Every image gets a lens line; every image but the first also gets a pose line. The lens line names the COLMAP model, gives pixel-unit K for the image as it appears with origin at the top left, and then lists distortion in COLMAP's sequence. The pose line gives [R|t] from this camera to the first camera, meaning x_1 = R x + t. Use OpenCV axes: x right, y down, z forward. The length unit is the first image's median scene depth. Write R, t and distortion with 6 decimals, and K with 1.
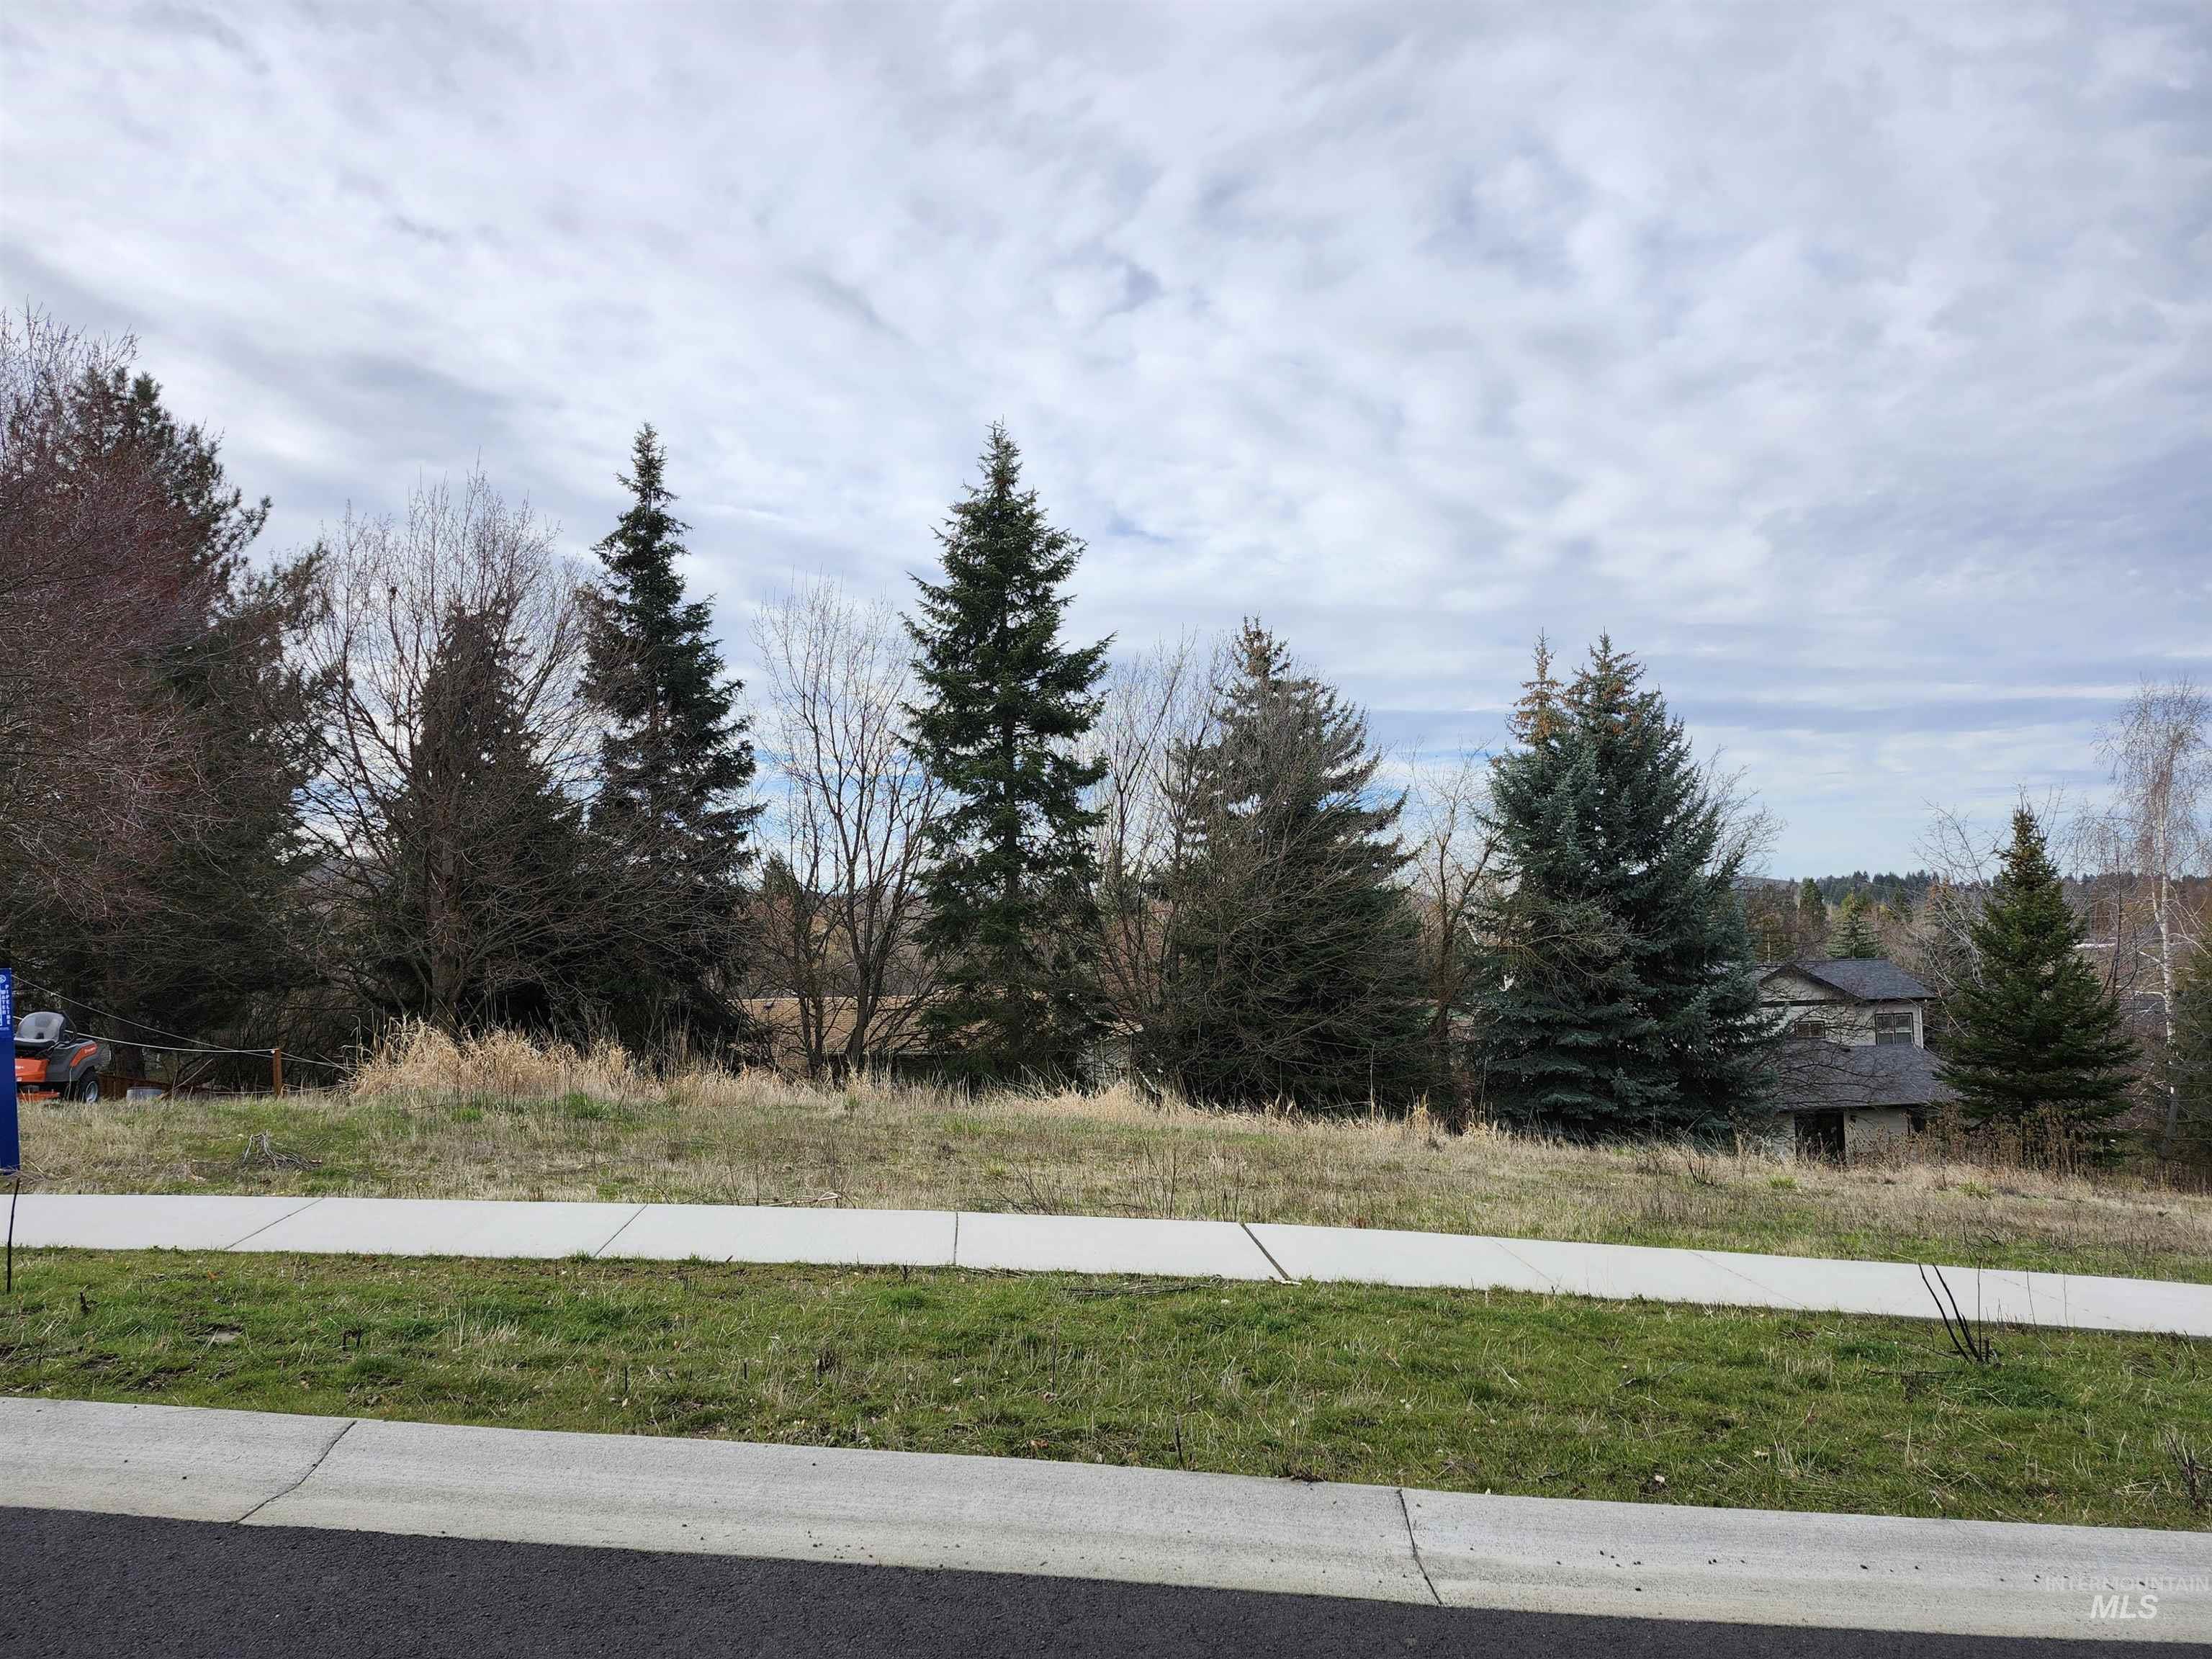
lens RADIAL K [[1588.8, 0, 1055.0], [0, 1588.8, 848.9], [0, 0, 1]] dist [0.102915, -0.072340]
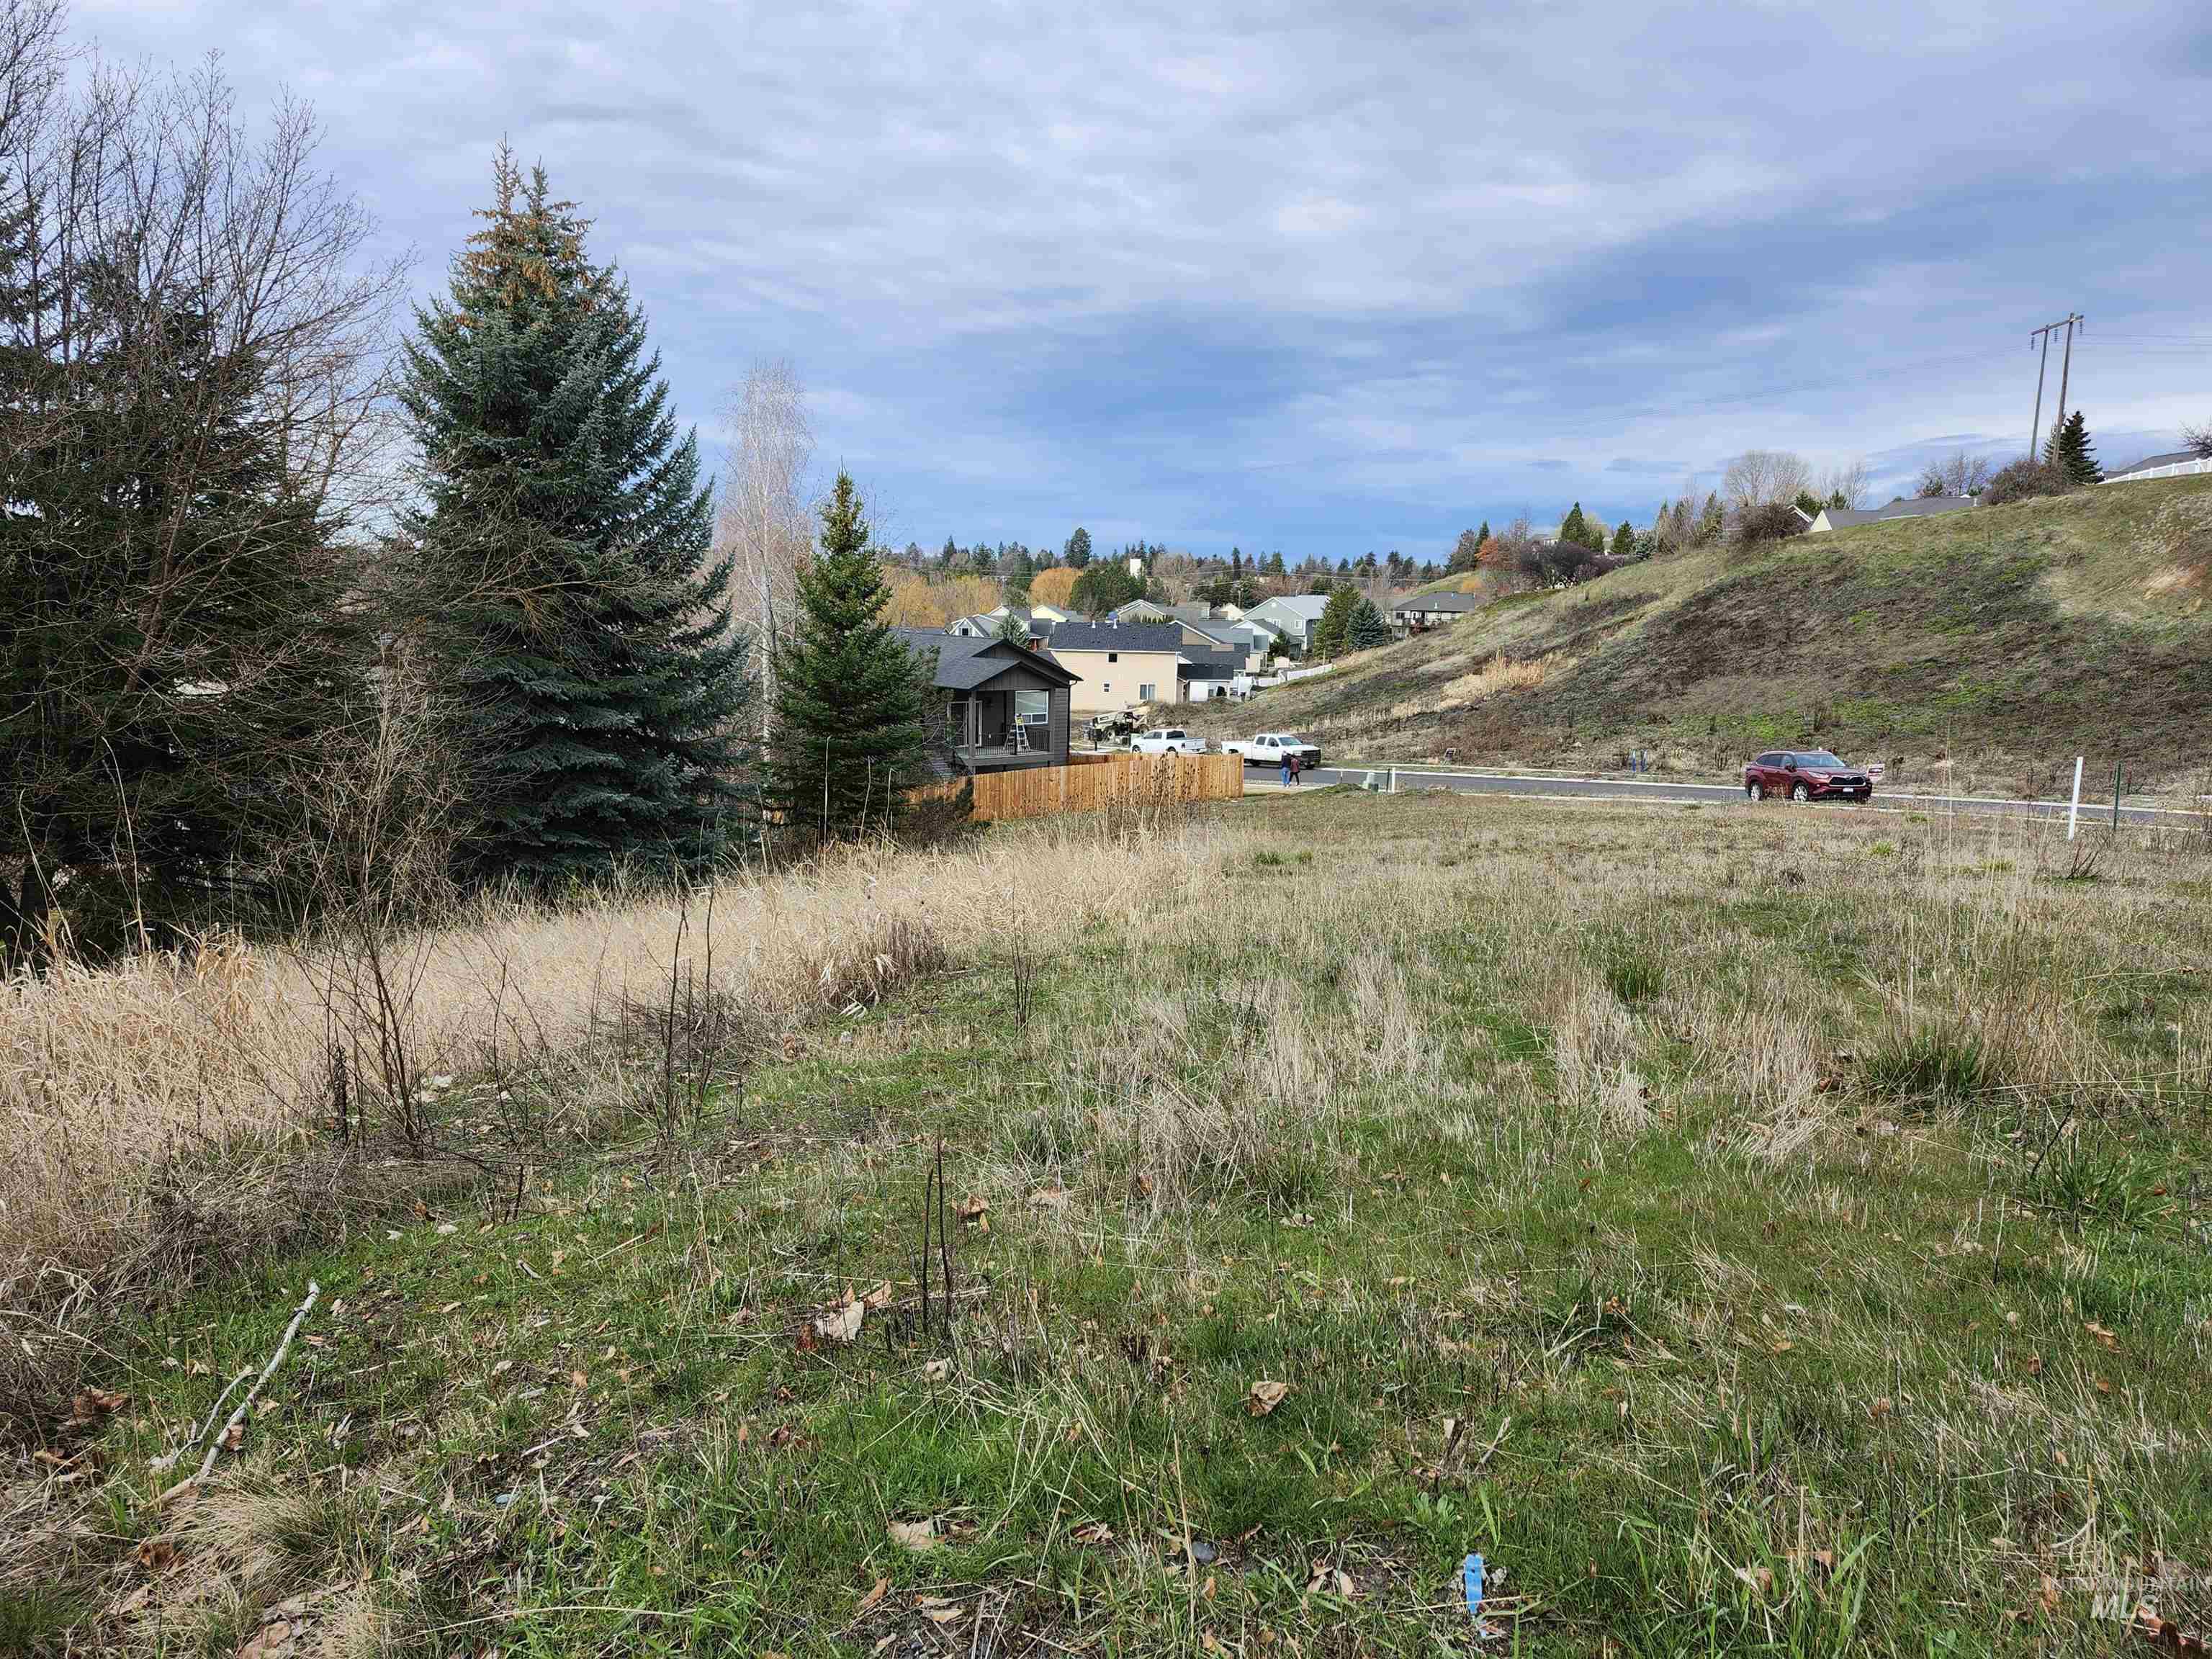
lens RADIAL K [[1502.5, 0, 1088.8], [0, 1502.5, 818.2], [0, 0, 1]] dist [0.060041, -0.066117]
pose [[0.433124, -0.100800, 0.895680, -0.187982], [-0.084576, 0.984797, 0.151728, 0.030457], [-0.897357, -0.141470, 0.418014, 0.413612]]
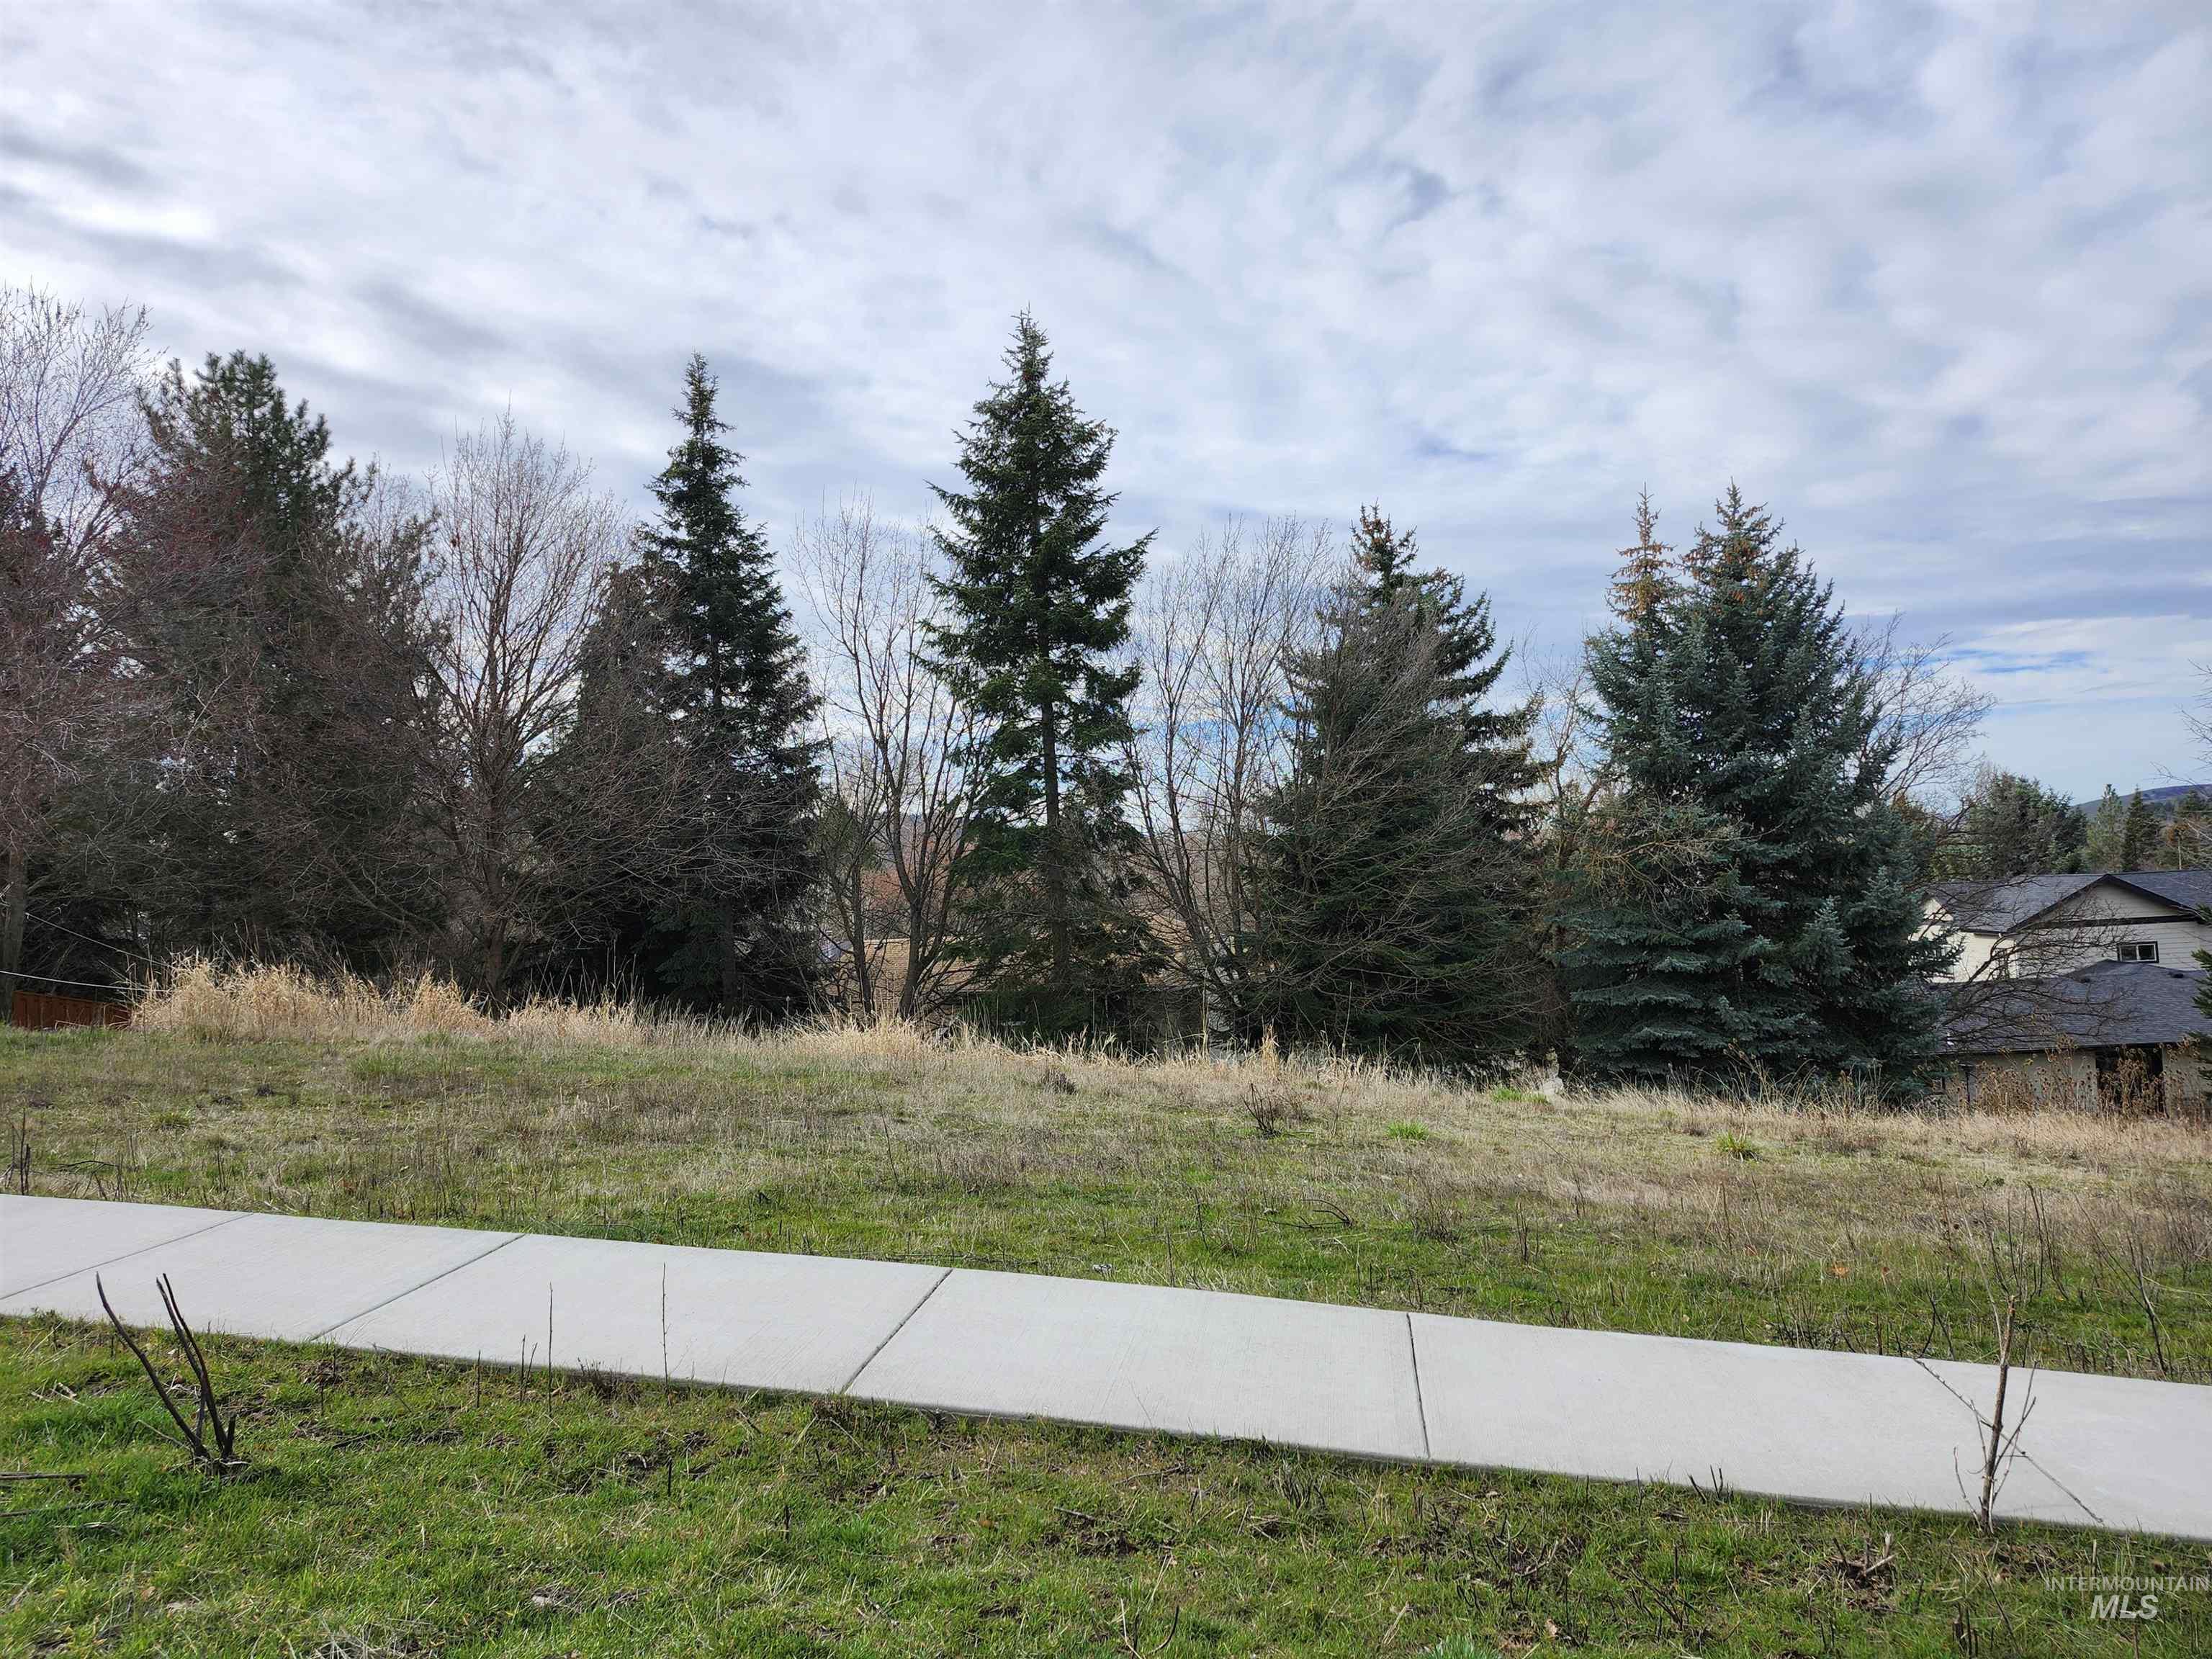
lens RADIAL K [[1588.8, 0, 1067.3], [0, 1588.8, 804.7], [0, 0, 1]] dist [0.102915, -0.072340]
pose [[0.977151, -0.040204, -0.208709, 0.159063], [0.041281, 0.999147, 0.000803, 0.017699], [0.208499, -0.009401, 0.977977, 0.087031]]
